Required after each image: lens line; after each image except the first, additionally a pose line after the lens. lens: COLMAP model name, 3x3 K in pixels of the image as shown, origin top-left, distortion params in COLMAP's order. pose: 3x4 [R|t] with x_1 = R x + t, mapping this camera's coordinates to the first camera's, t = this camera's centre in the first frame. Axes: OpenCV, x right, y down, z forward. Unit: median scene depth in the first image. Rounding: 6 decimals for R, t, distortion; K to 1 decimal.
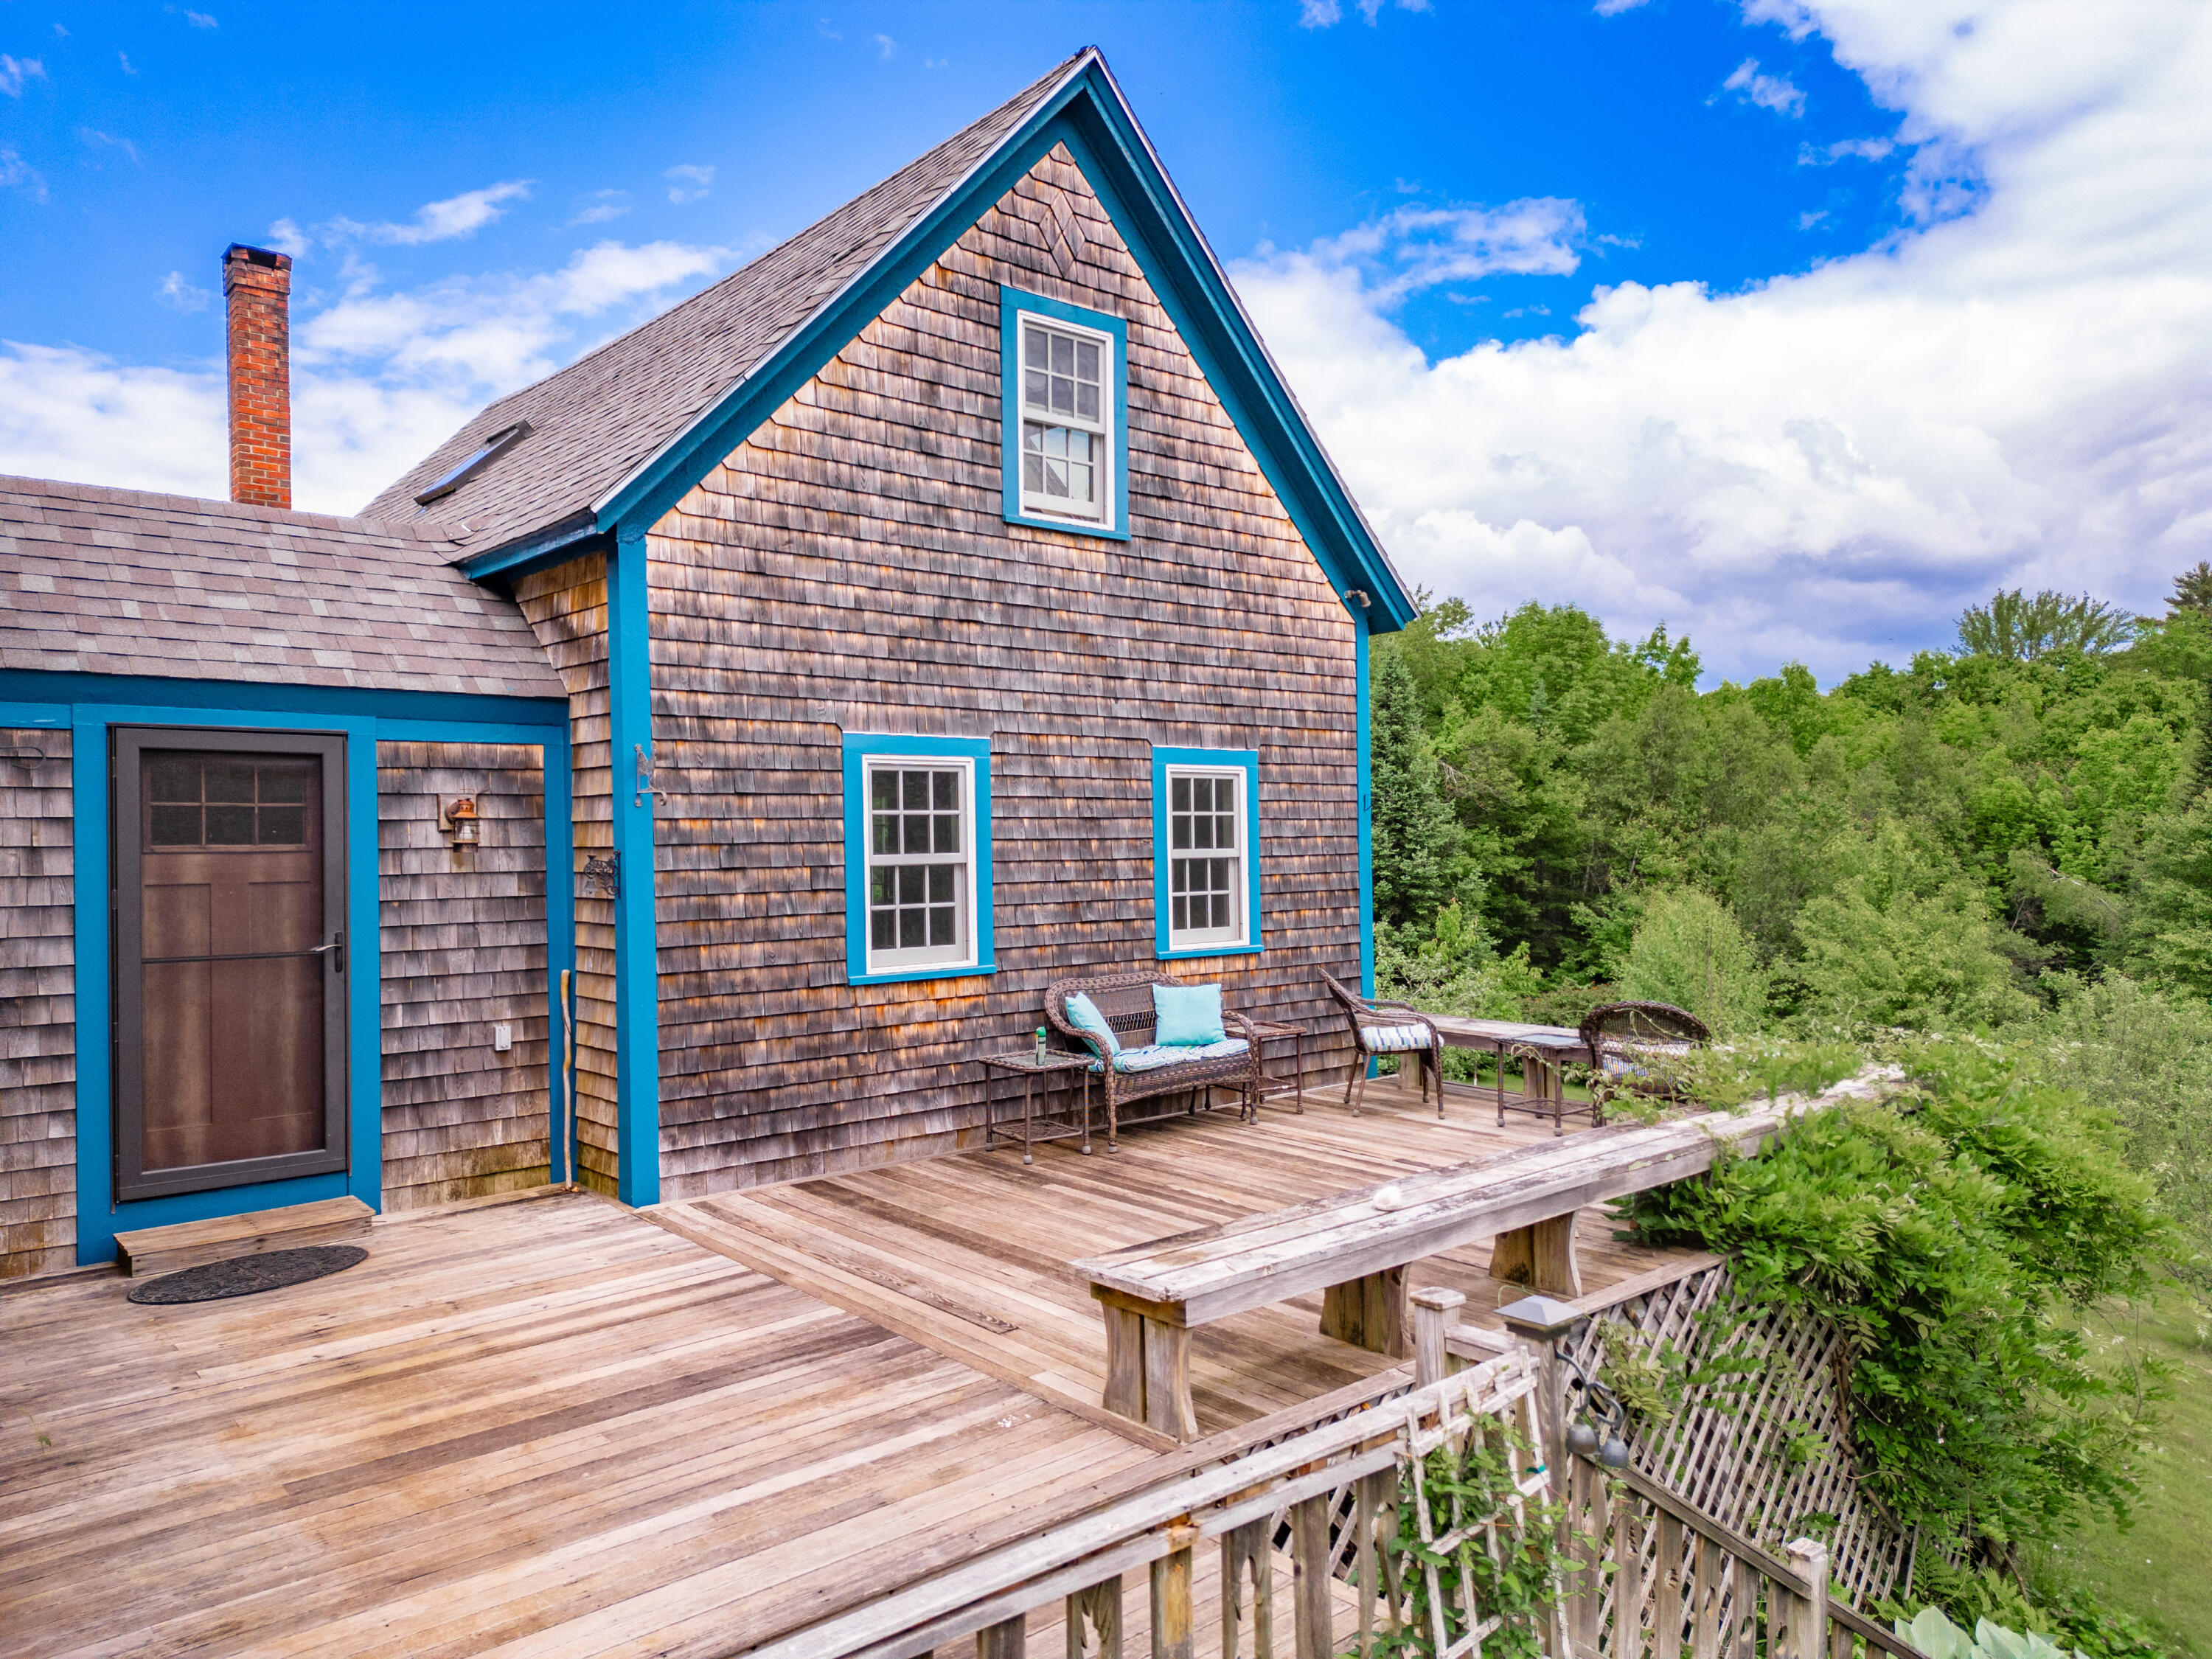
lens RADIAL K [[1548.5, 0, 1110.9], [0, 1548.5, 839.9], [0, 0, 1]] dist [0.076533, -0.071962]
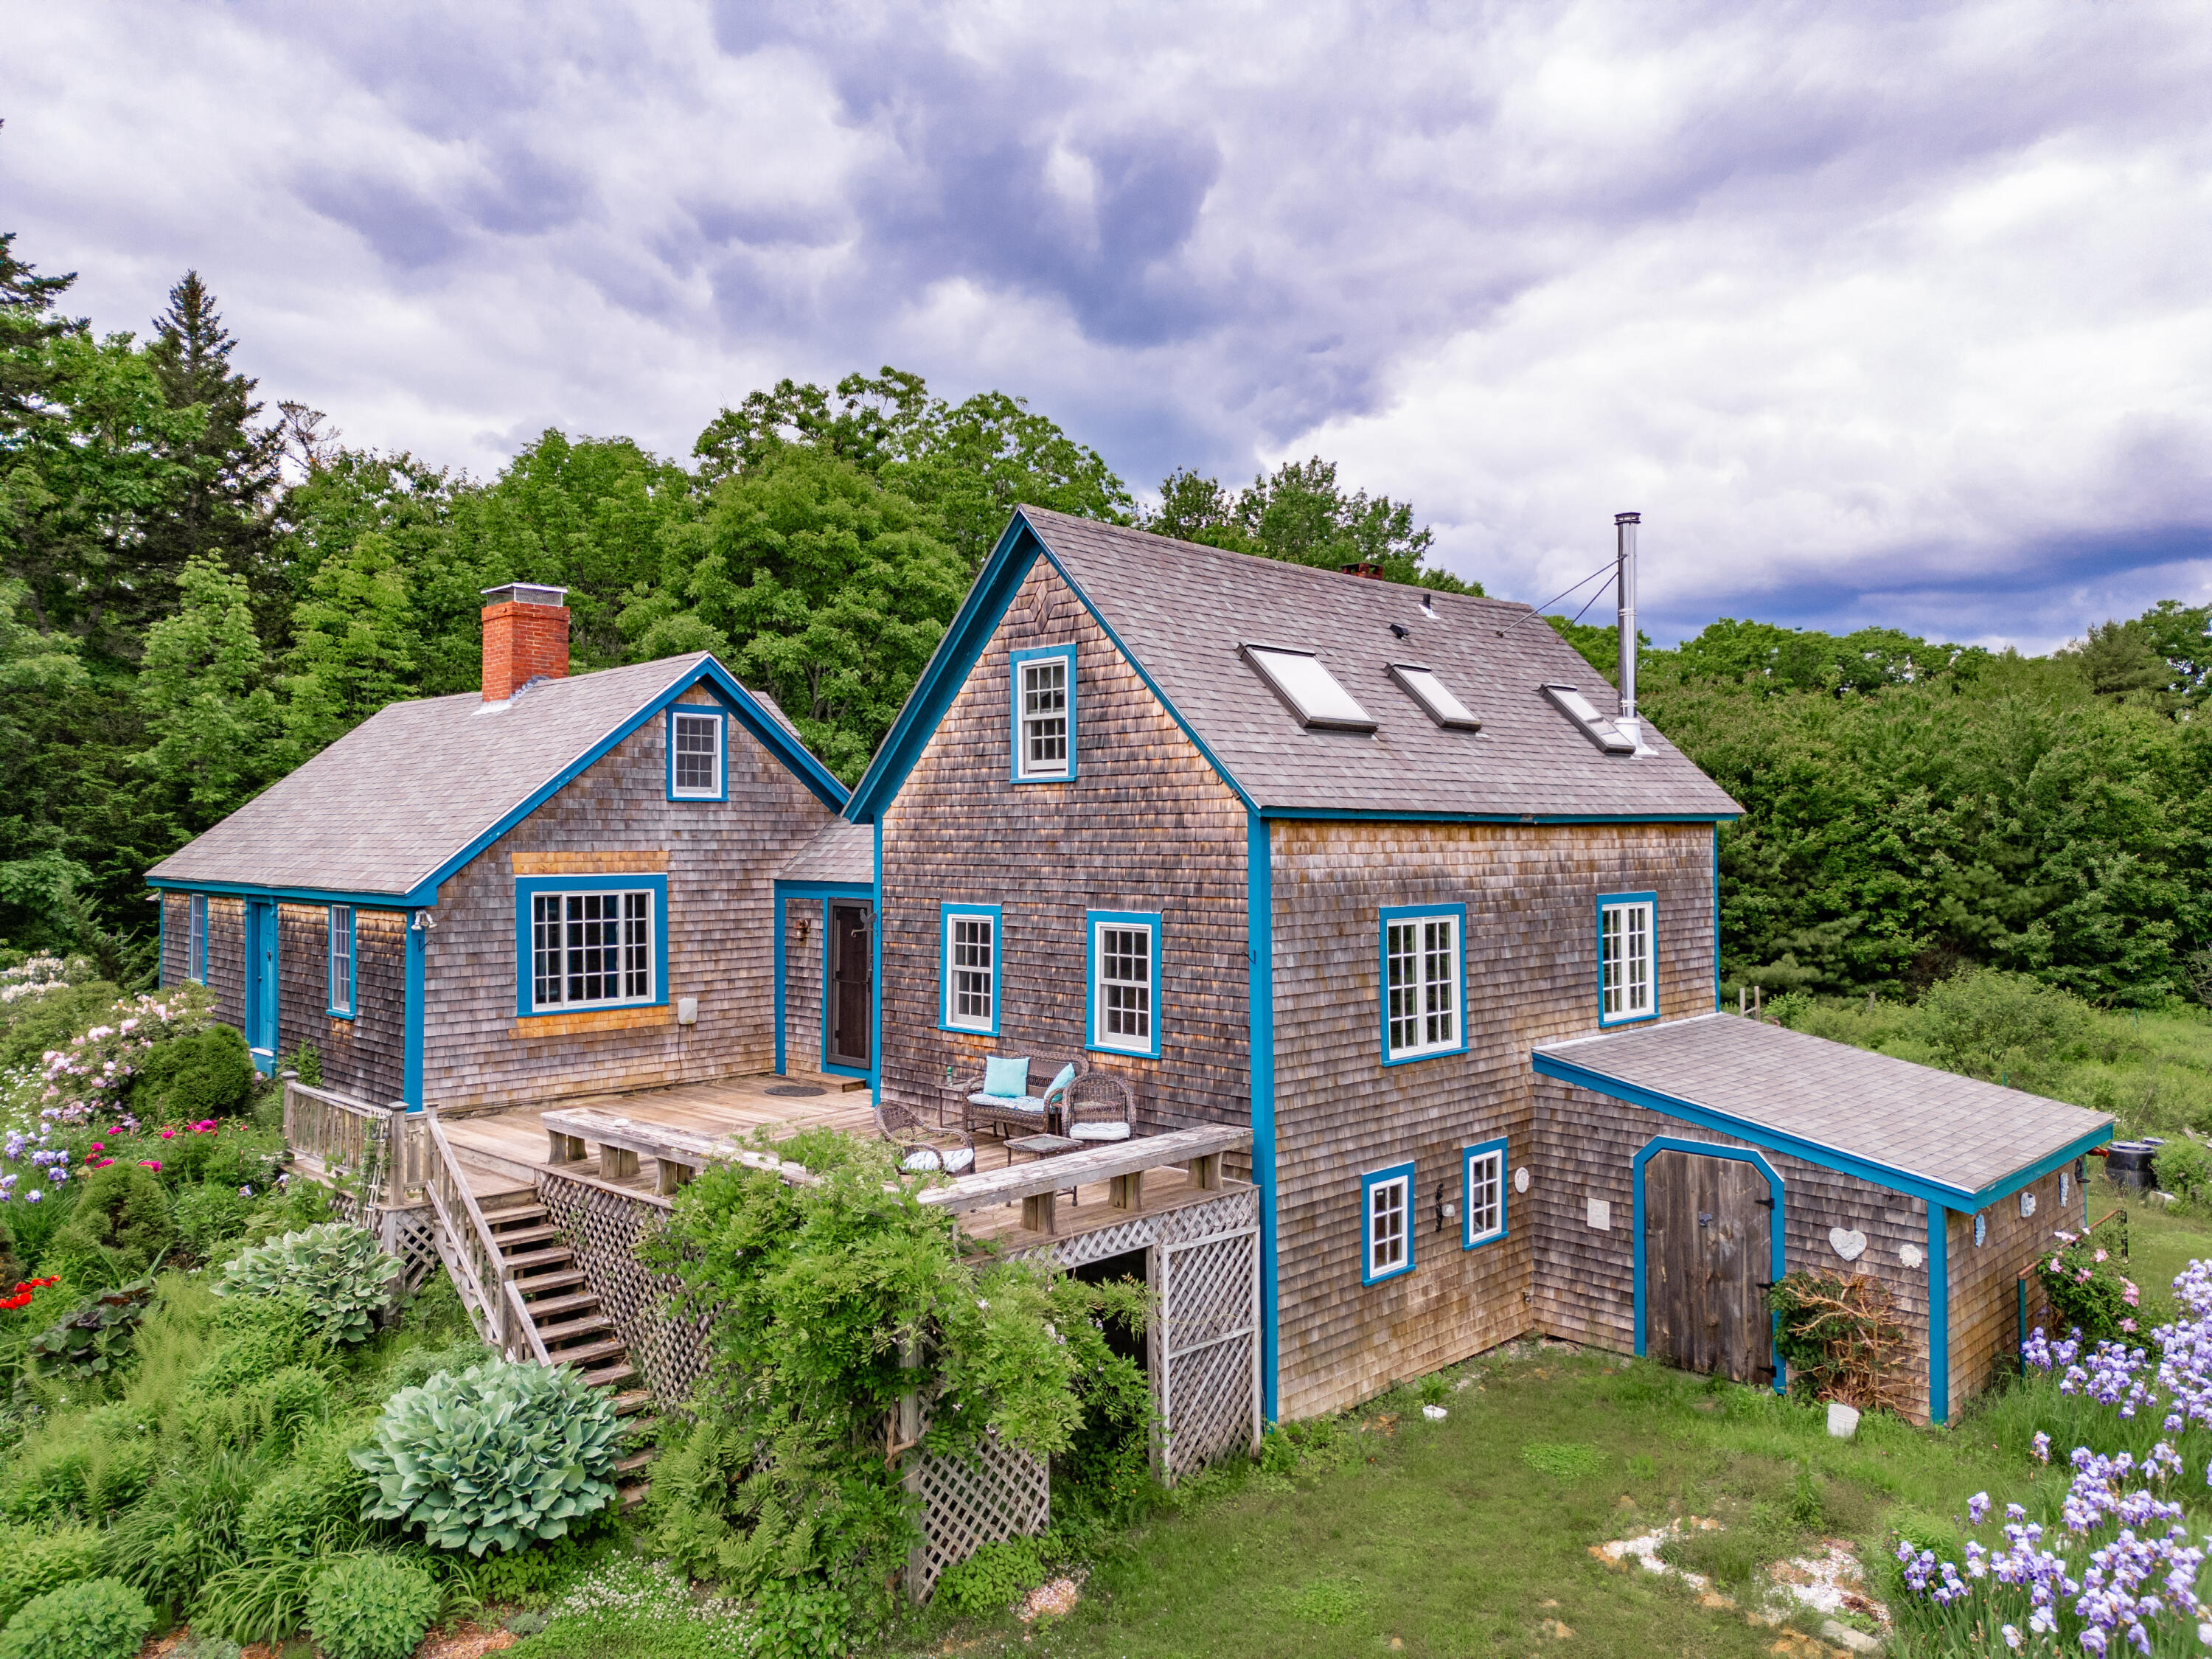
lens RADIAL K [[1548.5, 0, 1113.2], [0, 1548.5, 825.4], [0, 0, 1]] dist [0.076533, -0.071962]
pose [[0.075312, 0.001053, -0.997159, 1.657802], [-0.002010, 0.999998, 0.000905, -0.154752], [0.997158, 0.001936, 0.075314, 0.958625]]
